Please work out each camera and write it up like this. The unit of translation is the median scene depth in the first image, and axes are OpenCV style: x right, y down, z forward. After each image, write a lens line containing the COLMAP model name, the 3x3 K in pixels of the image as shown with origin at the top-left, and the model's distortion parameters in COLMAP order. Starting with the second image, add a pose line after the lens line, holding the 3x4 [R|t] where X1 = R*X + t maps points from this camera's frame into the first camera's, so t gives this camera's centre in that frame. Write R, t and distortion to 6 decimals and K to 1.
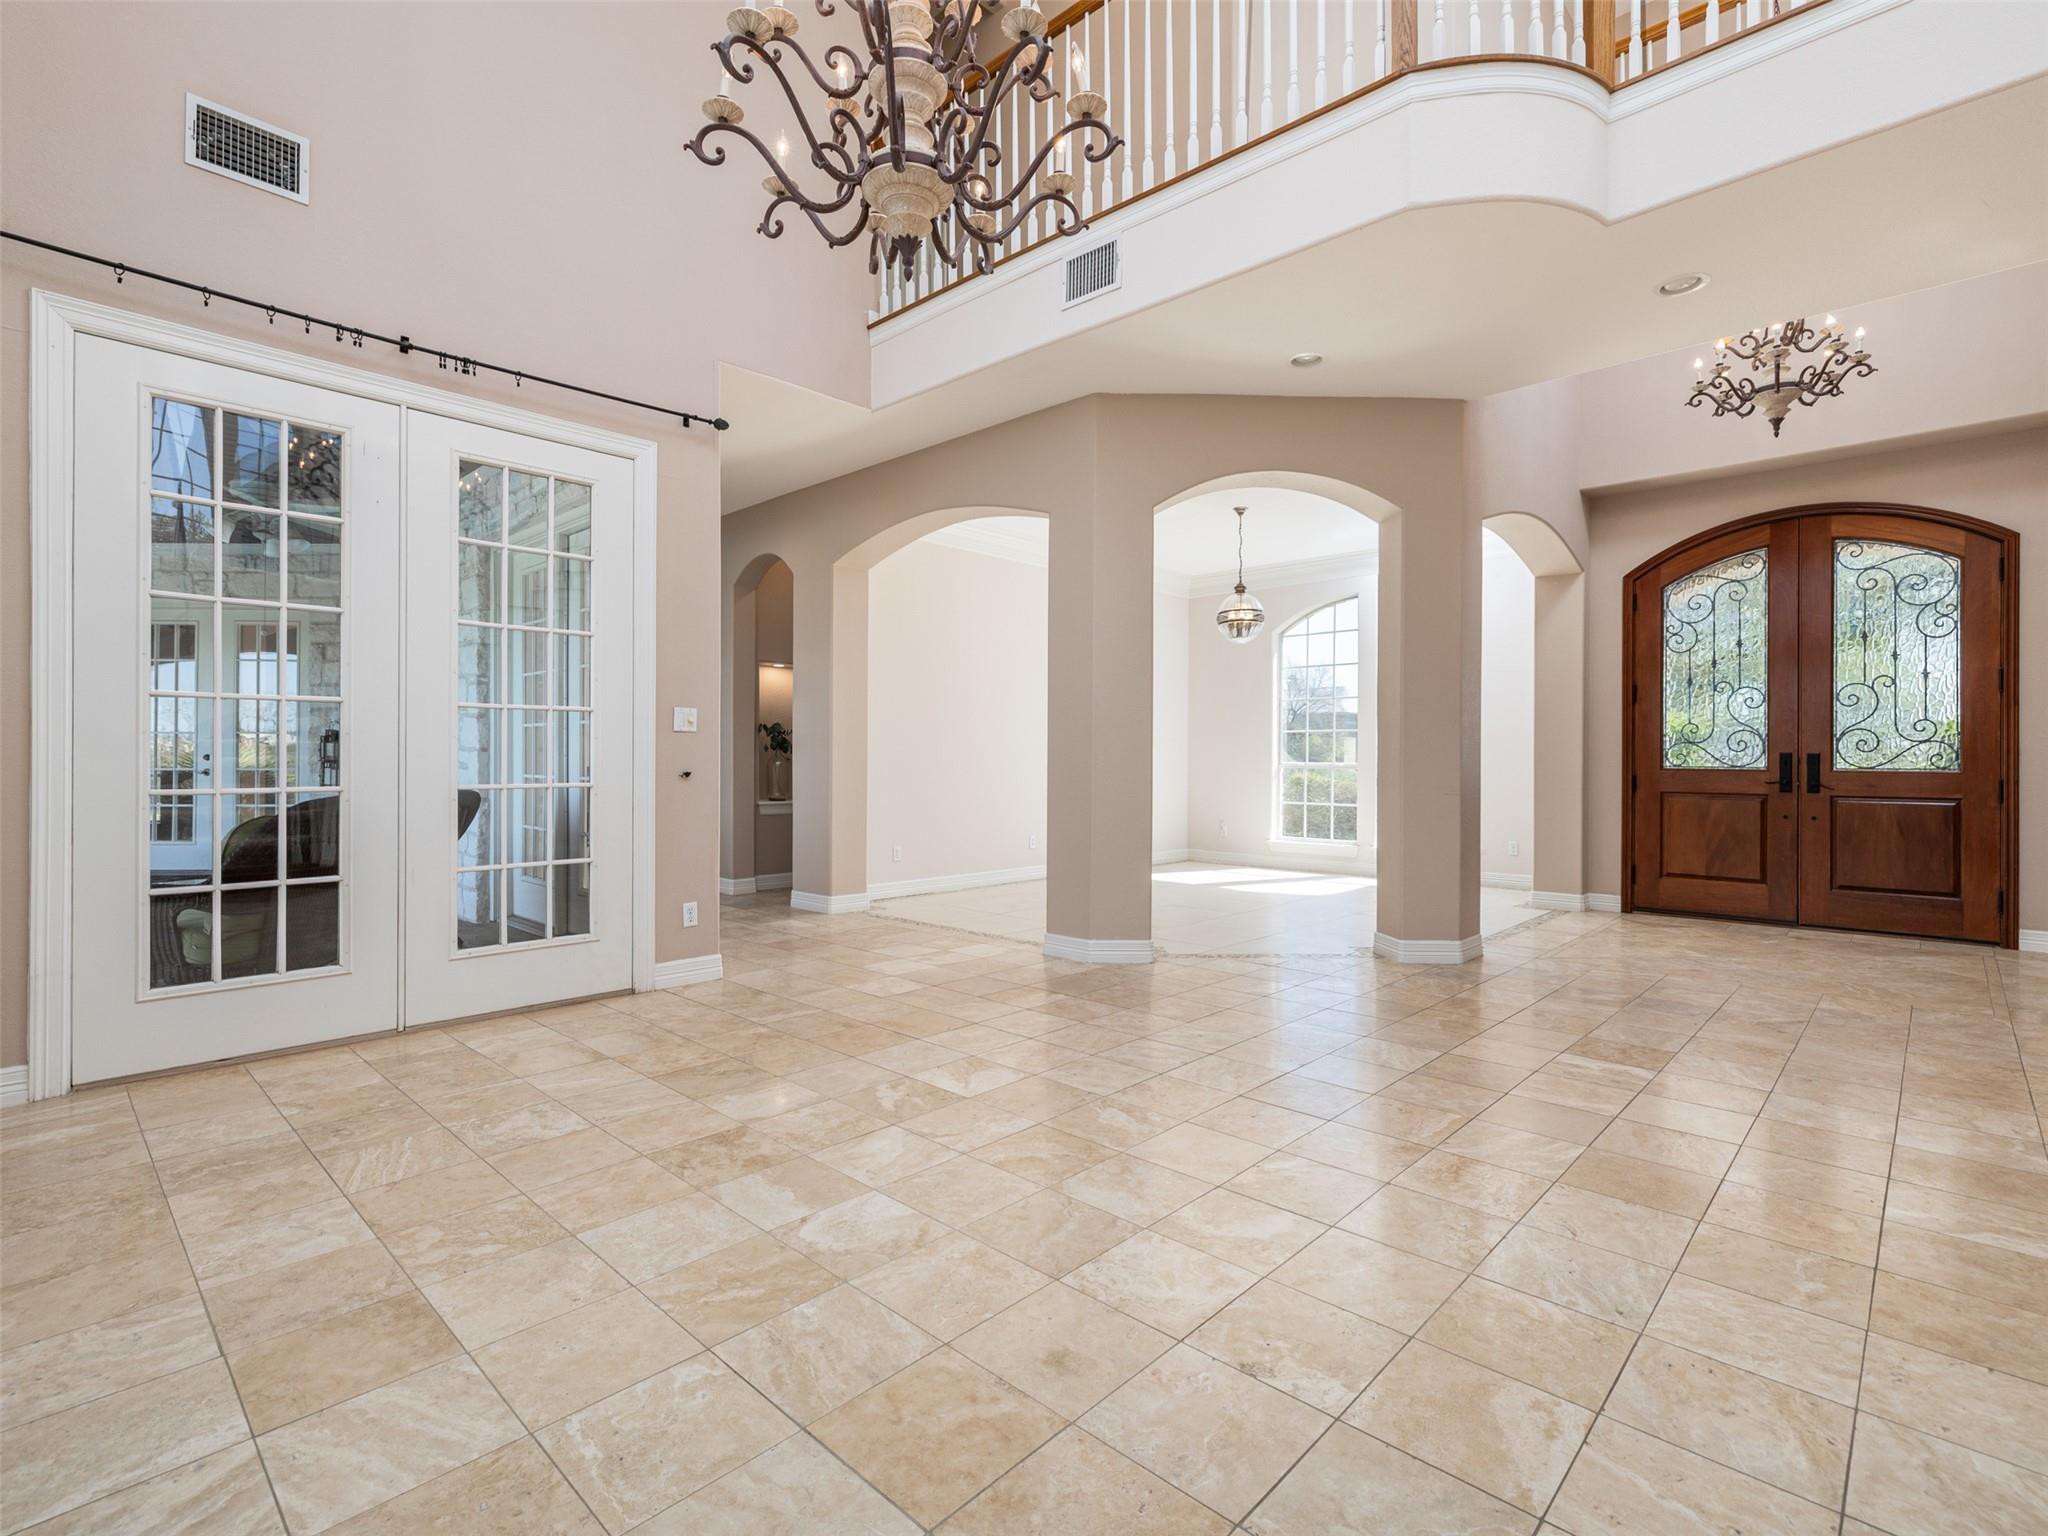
lens RADIAL K [[972.3, 0, 1025.0], [0, 972.3, 752.2], [0, 0, 1]] dist [-0.002496, 0.000210]
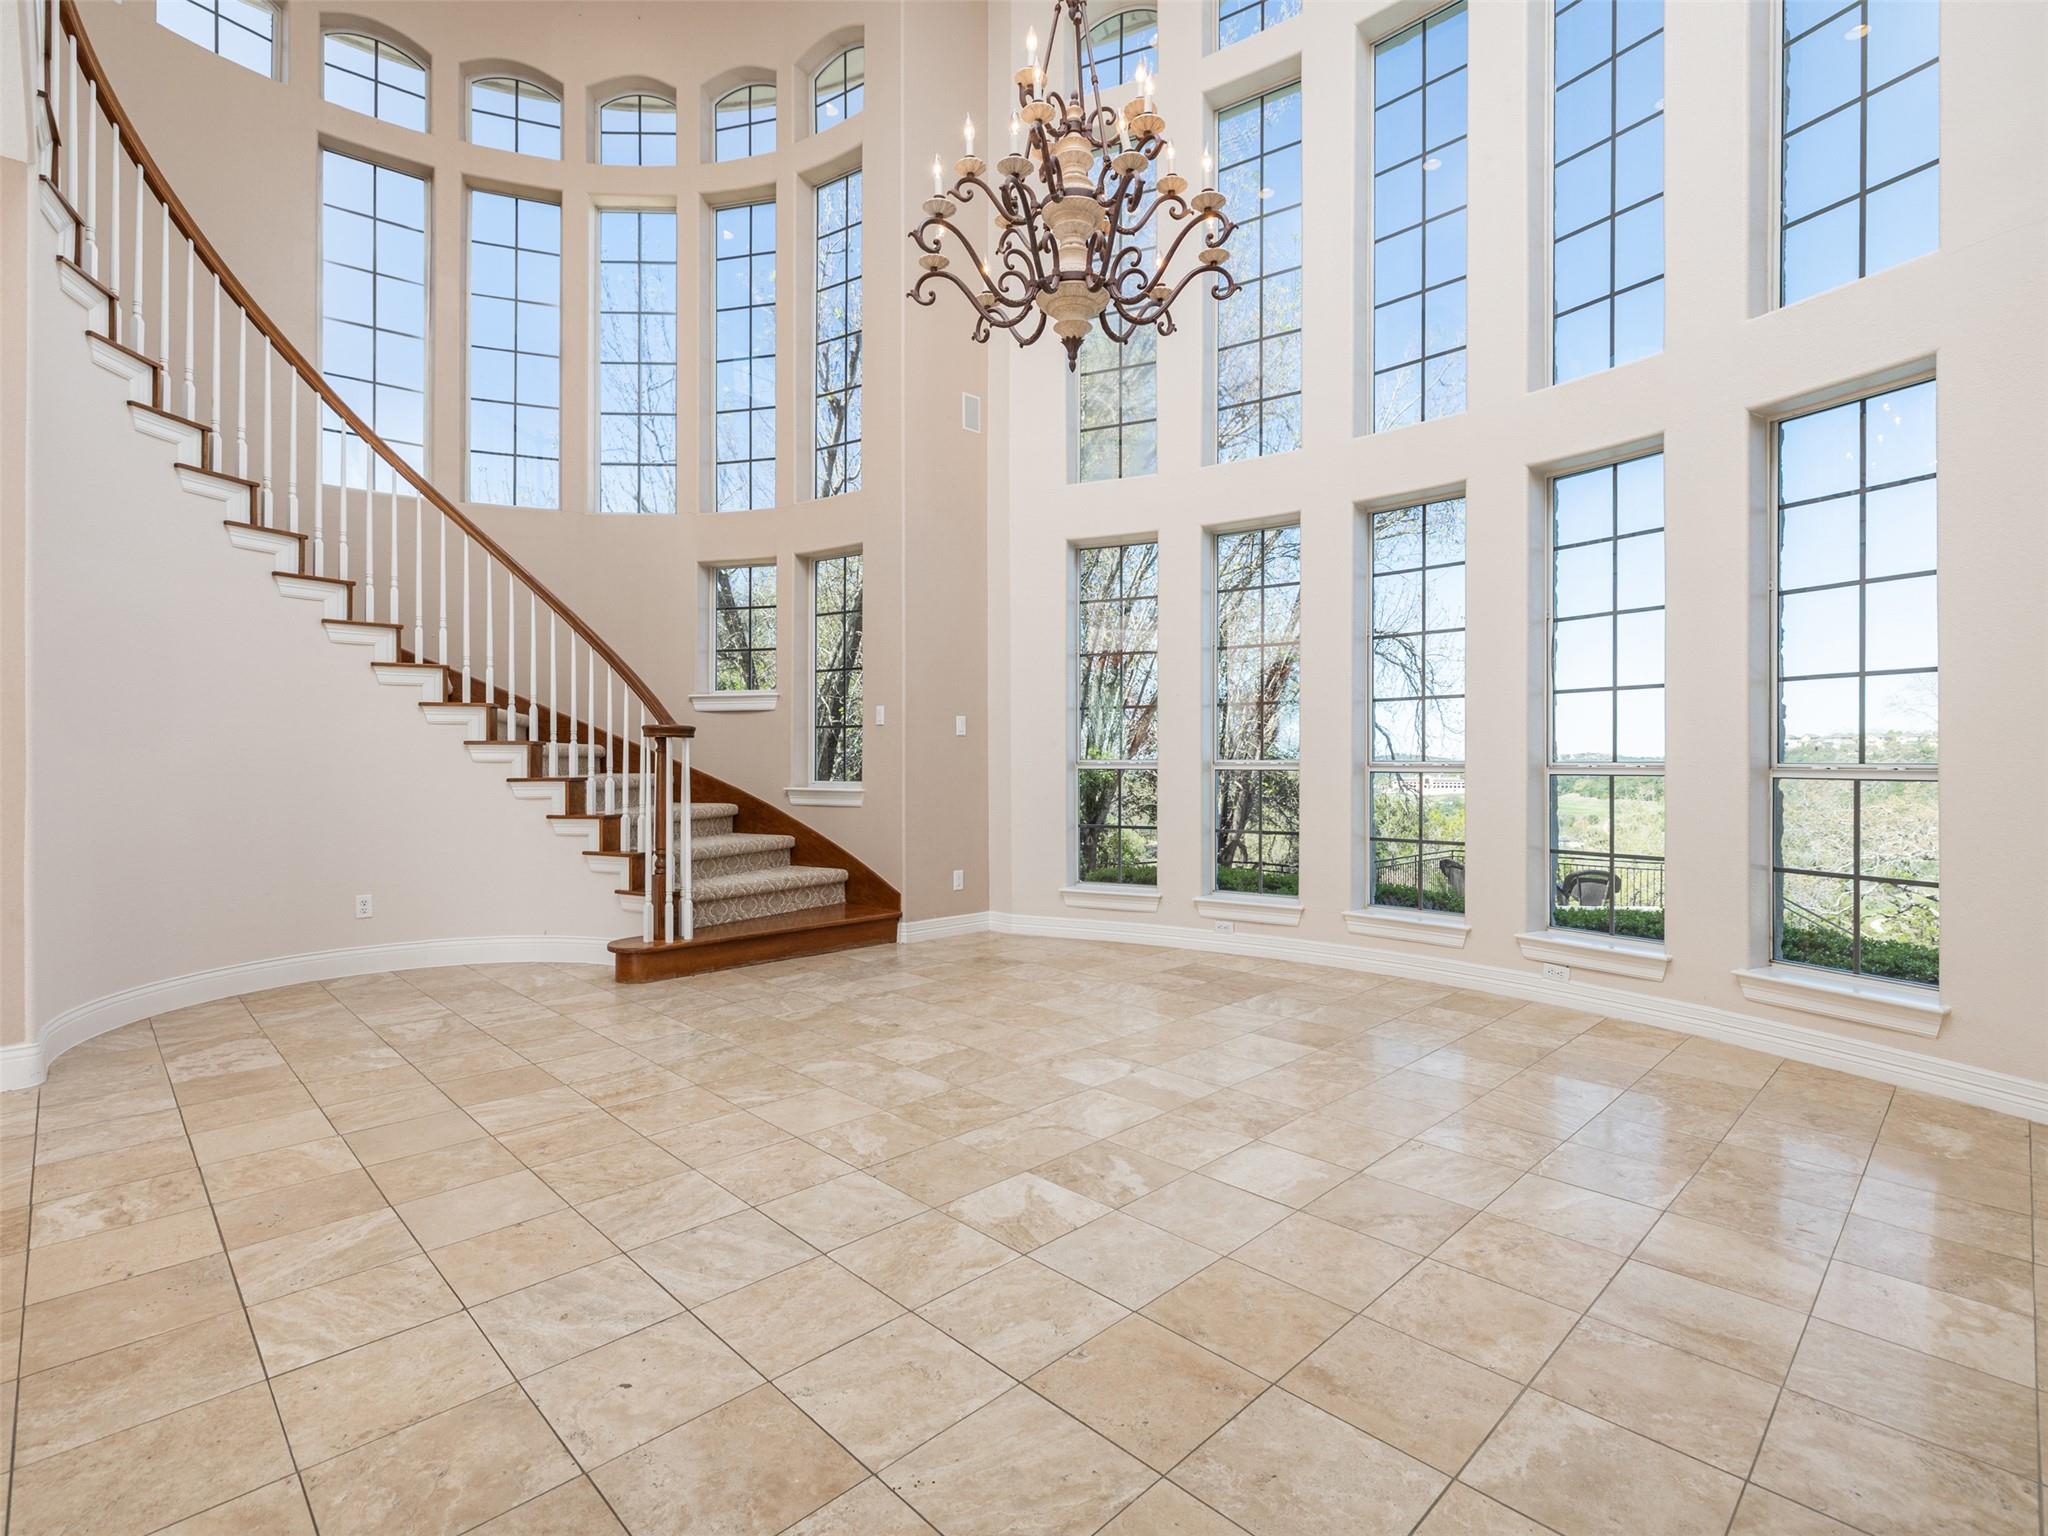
lens RADIAL K [[972.3, 0, 1025.0], [0, 972.3, 752.2], [0, 0, 1]] dist [-0.002496, 0.000210]
pose [[-0.999372, -0.002410, 0.035365, -0.089785], [-0.002930, 0.999888, -0.014654, 0.015967], [-0.035326, -0.014748, -0.999267, 1.920728]]
